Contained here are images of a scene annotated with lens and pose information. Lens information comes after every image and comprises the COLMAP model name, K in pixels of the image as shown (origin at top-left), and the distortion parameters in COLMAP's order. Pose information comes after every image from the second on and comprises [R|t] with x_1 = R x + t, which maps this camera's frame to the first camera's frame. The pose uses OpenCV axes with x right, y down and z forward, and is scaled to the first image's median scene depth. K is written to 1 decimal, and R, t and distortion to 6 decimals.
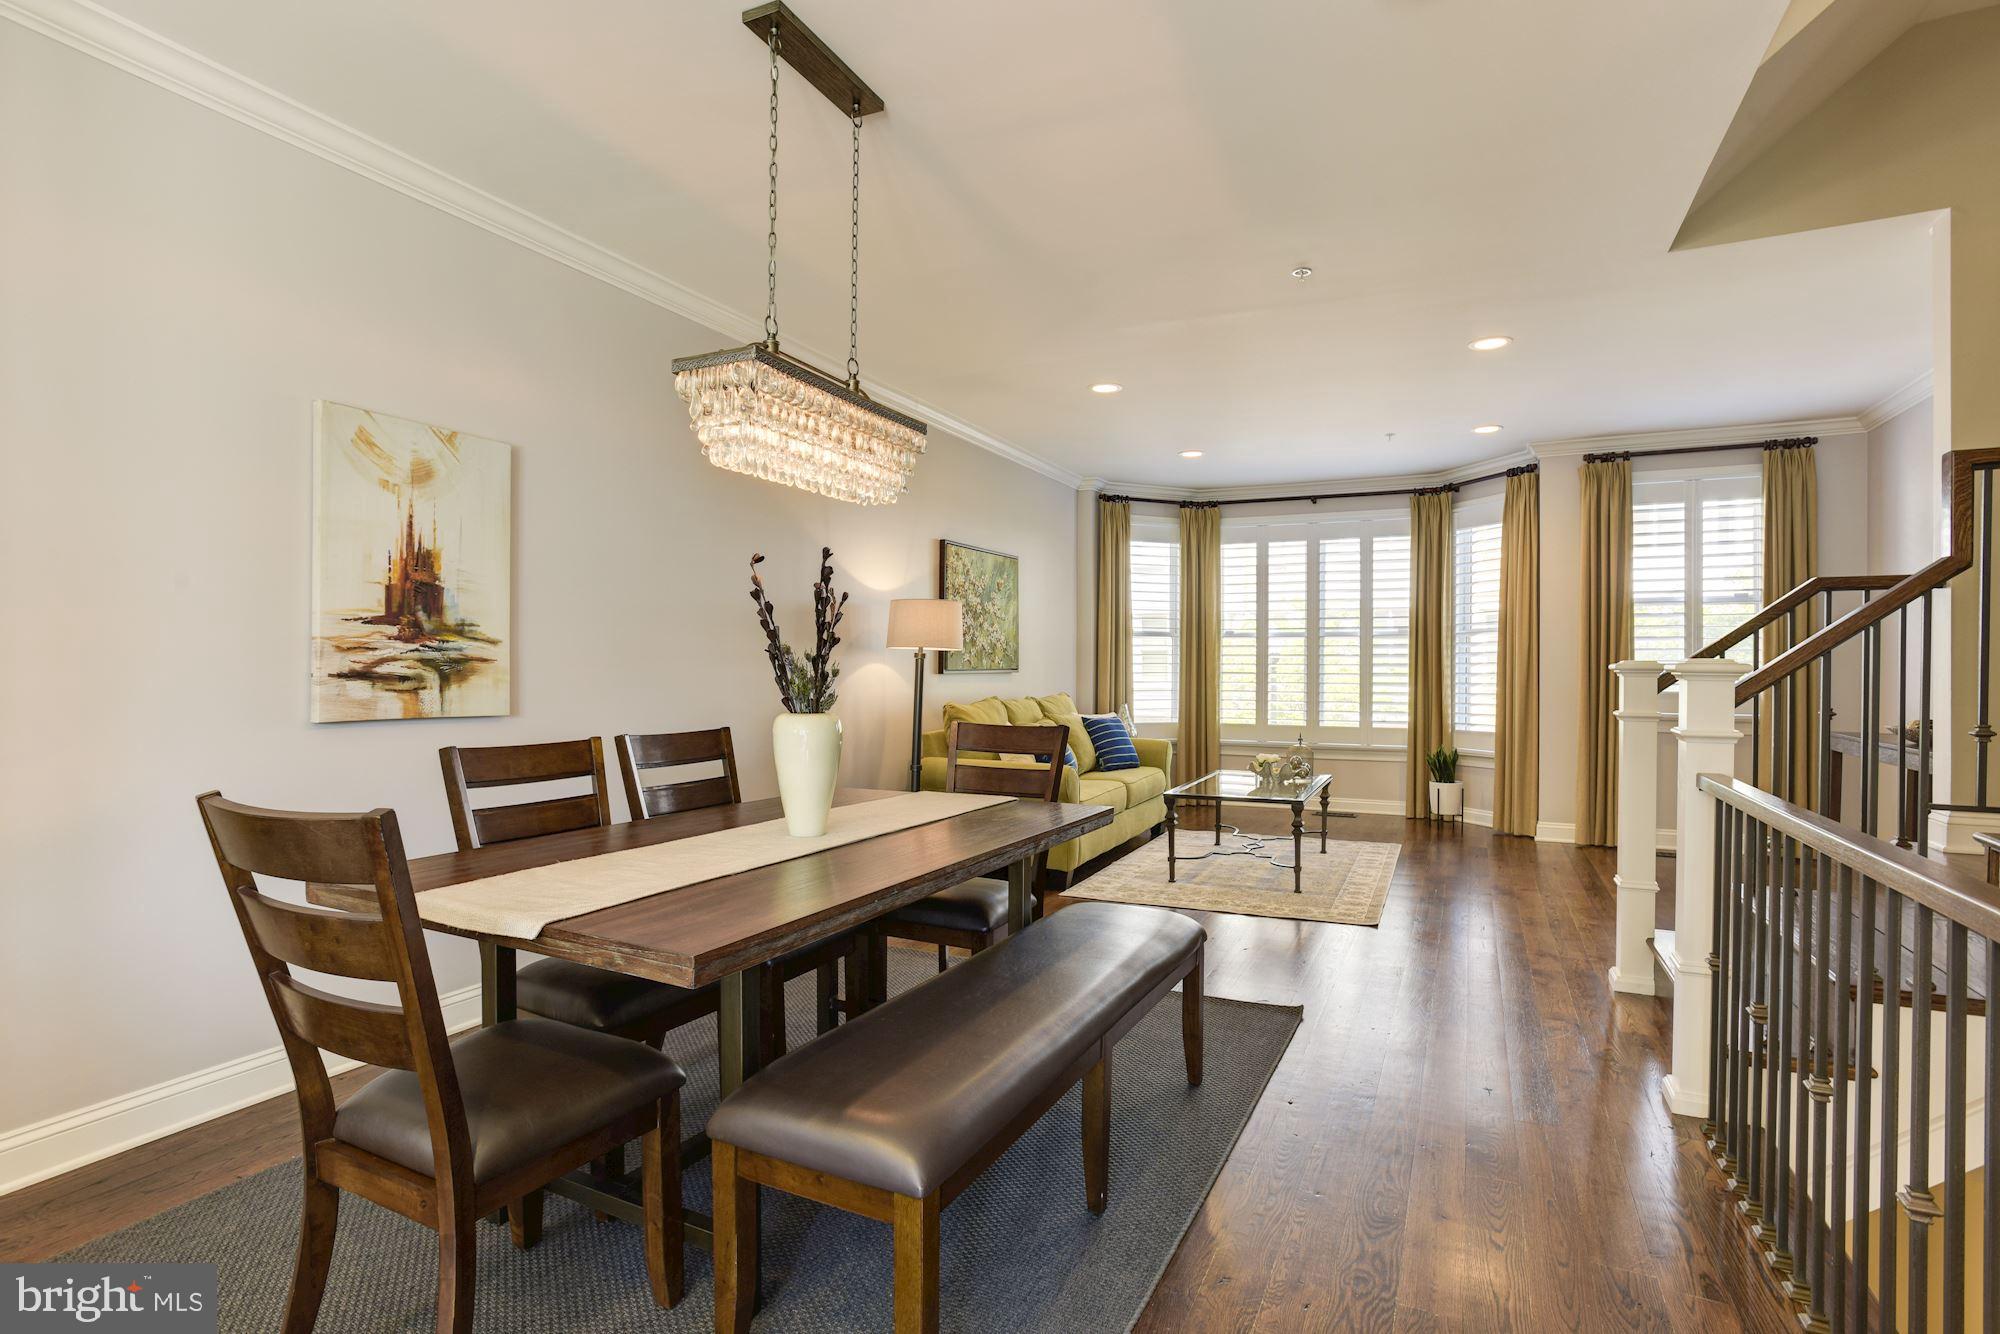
lens RADIAL K [[981.2, 0, 1004.7], [0, 981.2, 671.3], [0, 0, 1]] dist [-0.068532, 0.039250]
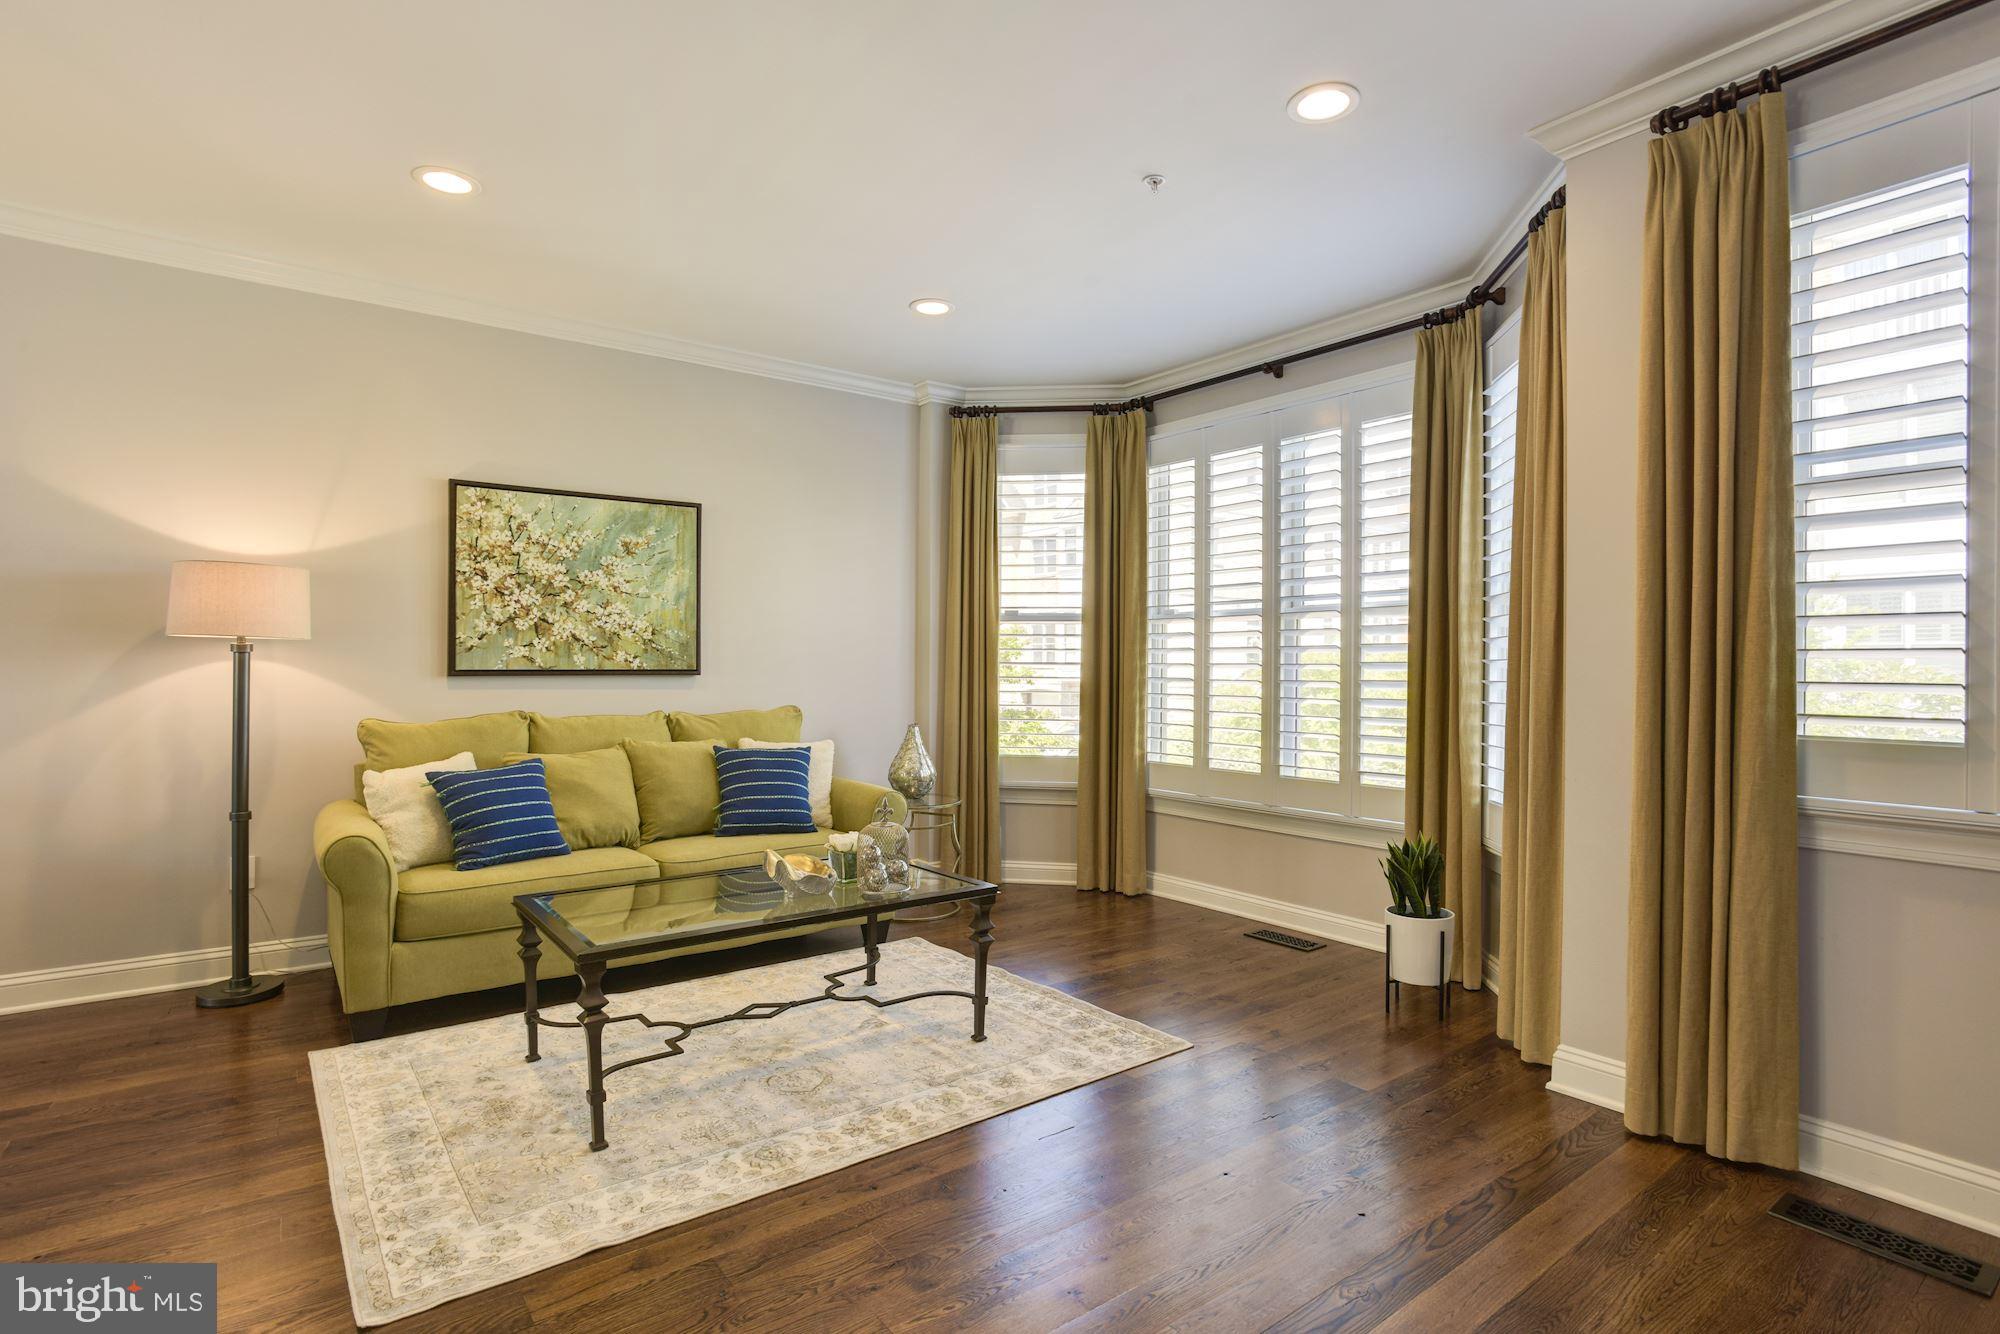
lens RADIAL K [[981.2, 0, 1004.7], [0, 981.2, 671.3], [0, 0, 1]] dist [-0.068532, 0.039250]
pose [[0.885760, 0.002608, -0.464136, 0.458879], [-0.005187, 0.999977, -0.004280, 0.000227], [0.464114, 0.006198, 0.885754, 0.452396]]
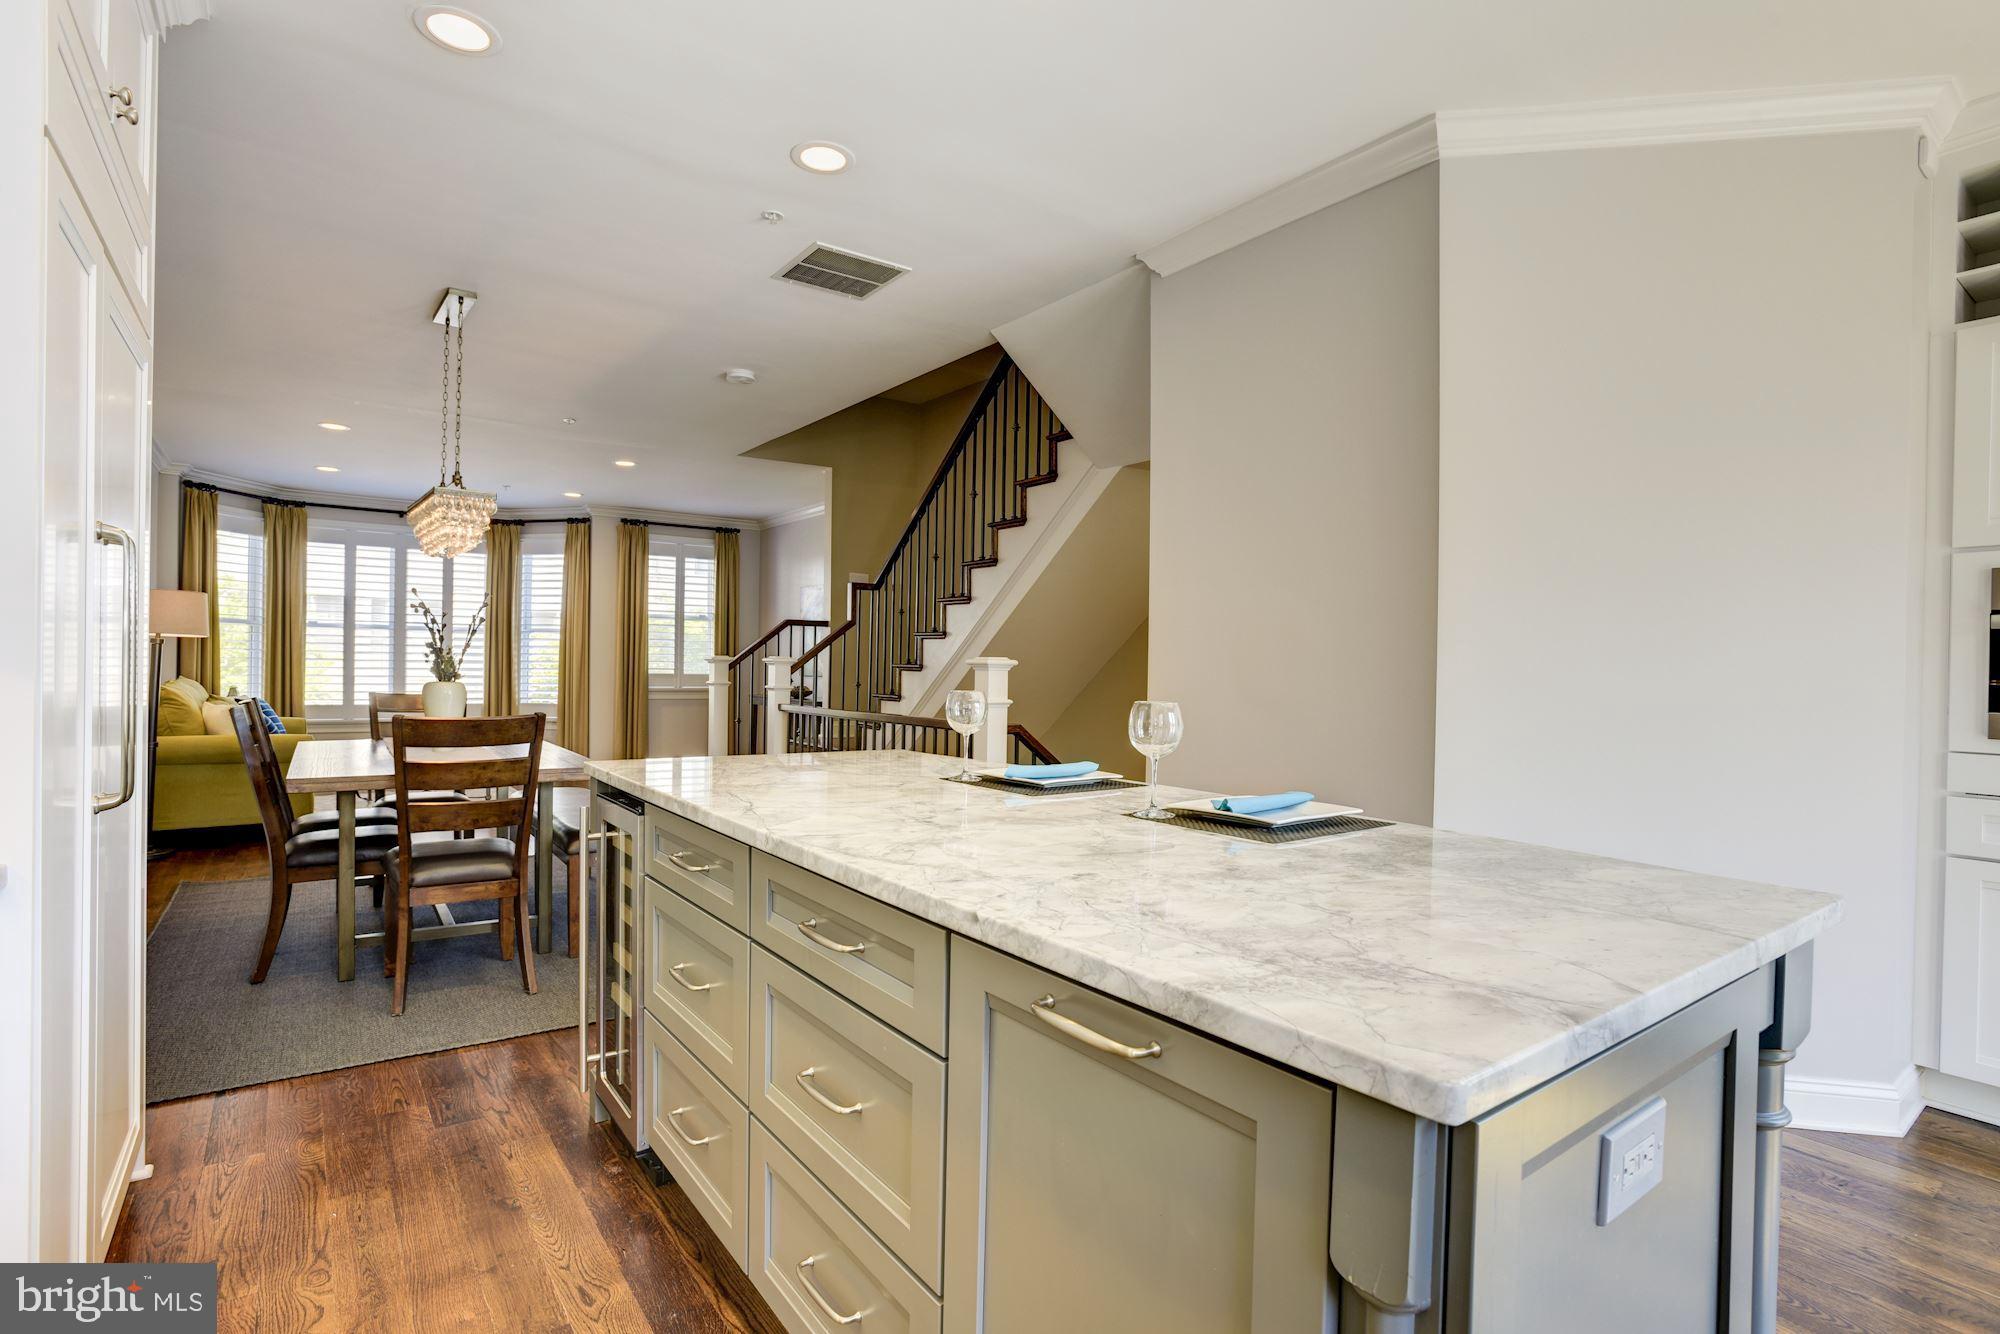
lens RADIAL K [[981.2, 0, 1004.7], [0, 981.2, 671.3], [0, 0, 1]] dist [-0.068532, 0.039250]
pose [[0.463227, -0.001417, 0.886238, -0.397851], [-0.009415, 0.999934, 0.006520, 0.001175], [-0.886189, -0.011364, 0.463184, -0.210652]]
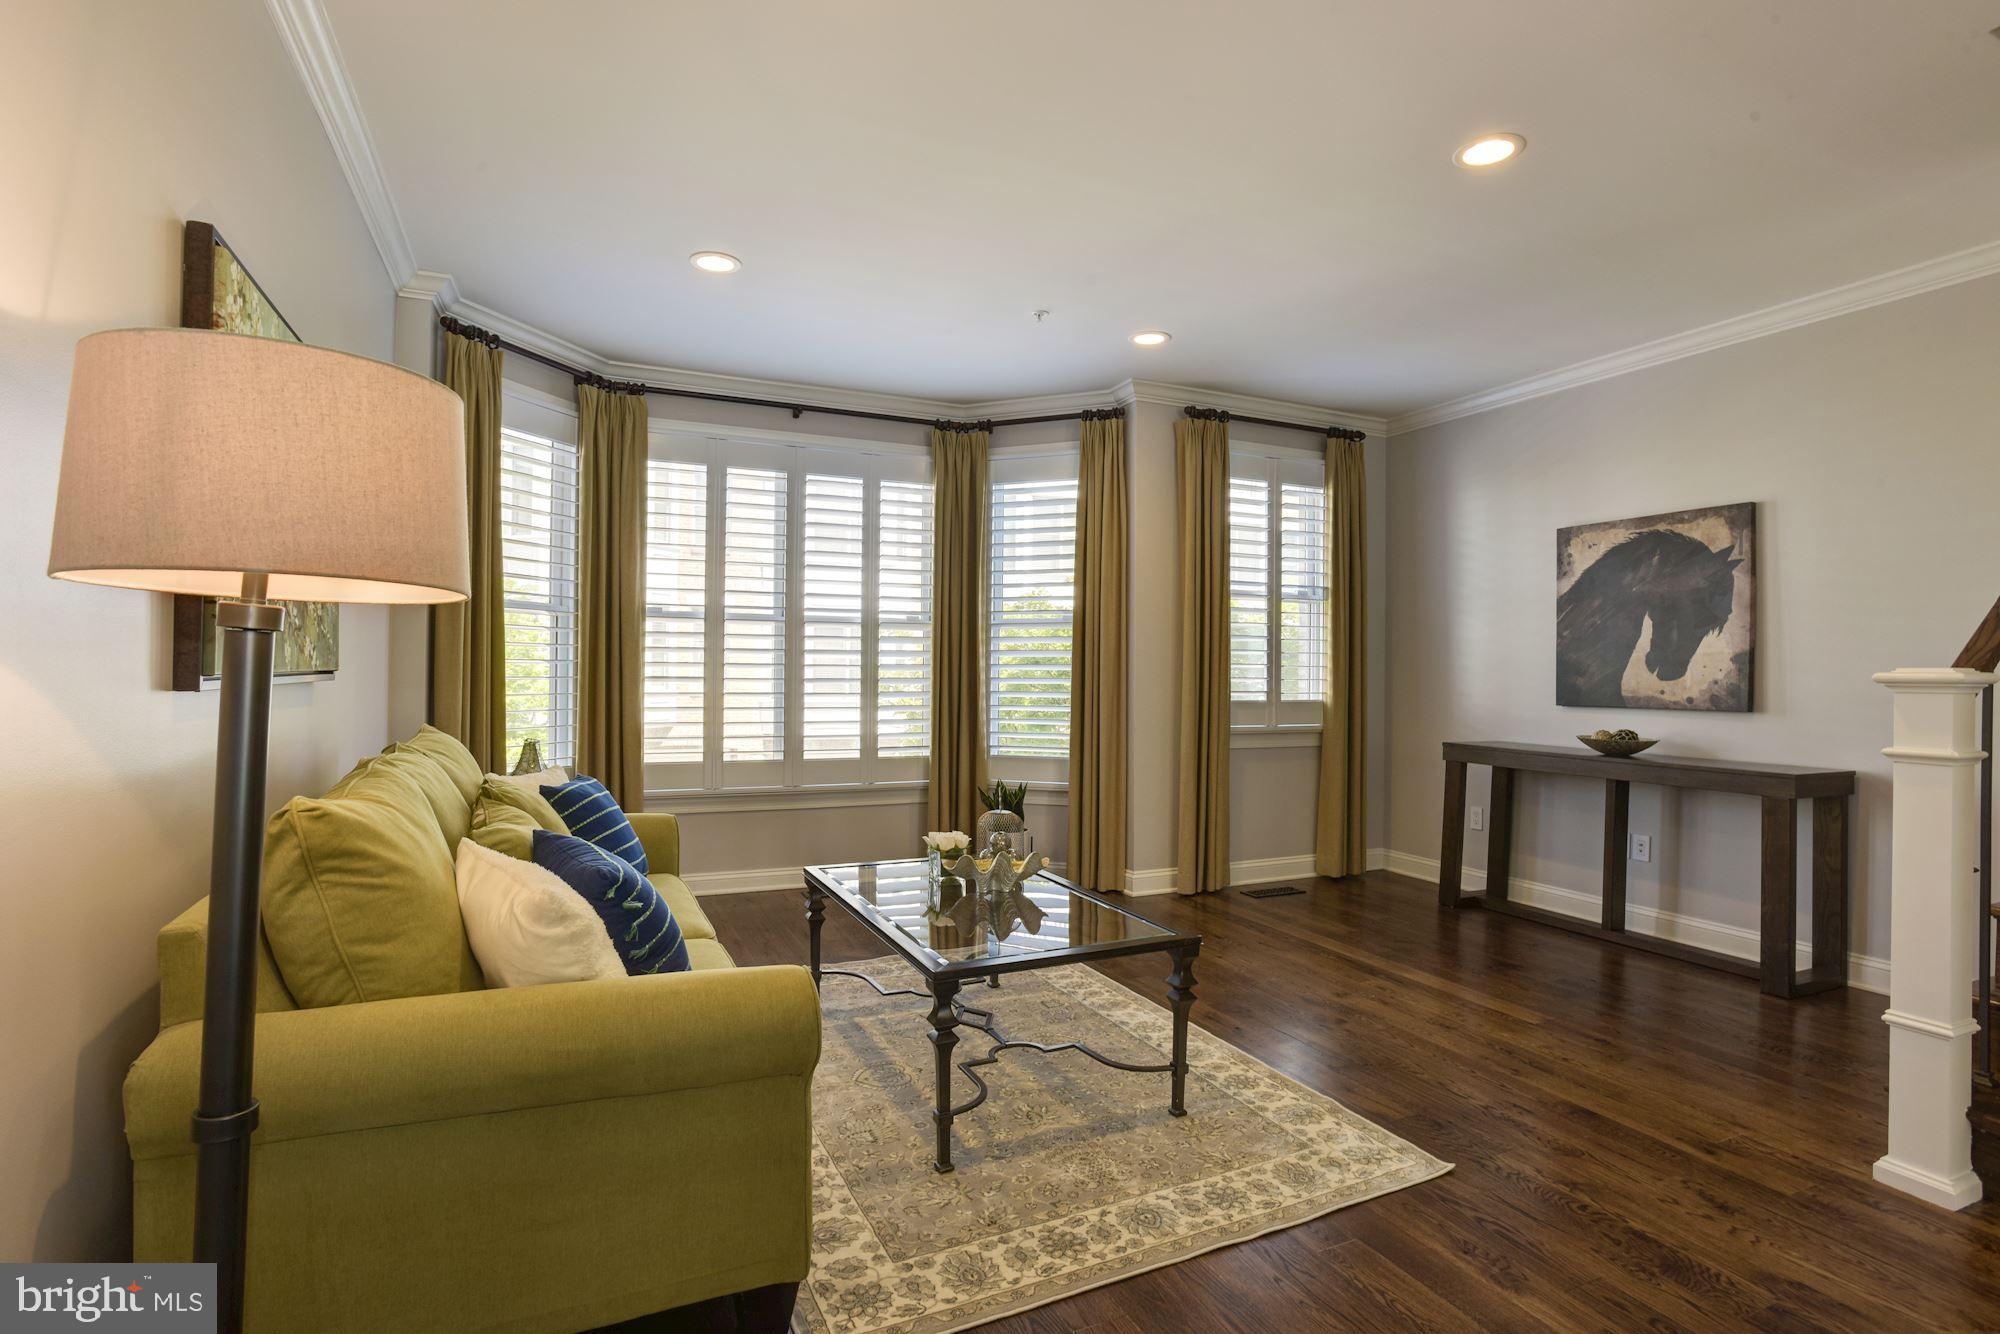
lens RADIAL K [[981.2, 0, 1004.7], [0, 981.2, 671.3], [0, 0, 1]] dist [-0.068532, 0.039250]
pose [[0.638944, 0.003788, 0.769244, -0.097977], [-0.003639, 0.999992, -0.001901, -0.001981], [-0.769244, -0.001584, 0.638953, 0.496742]]
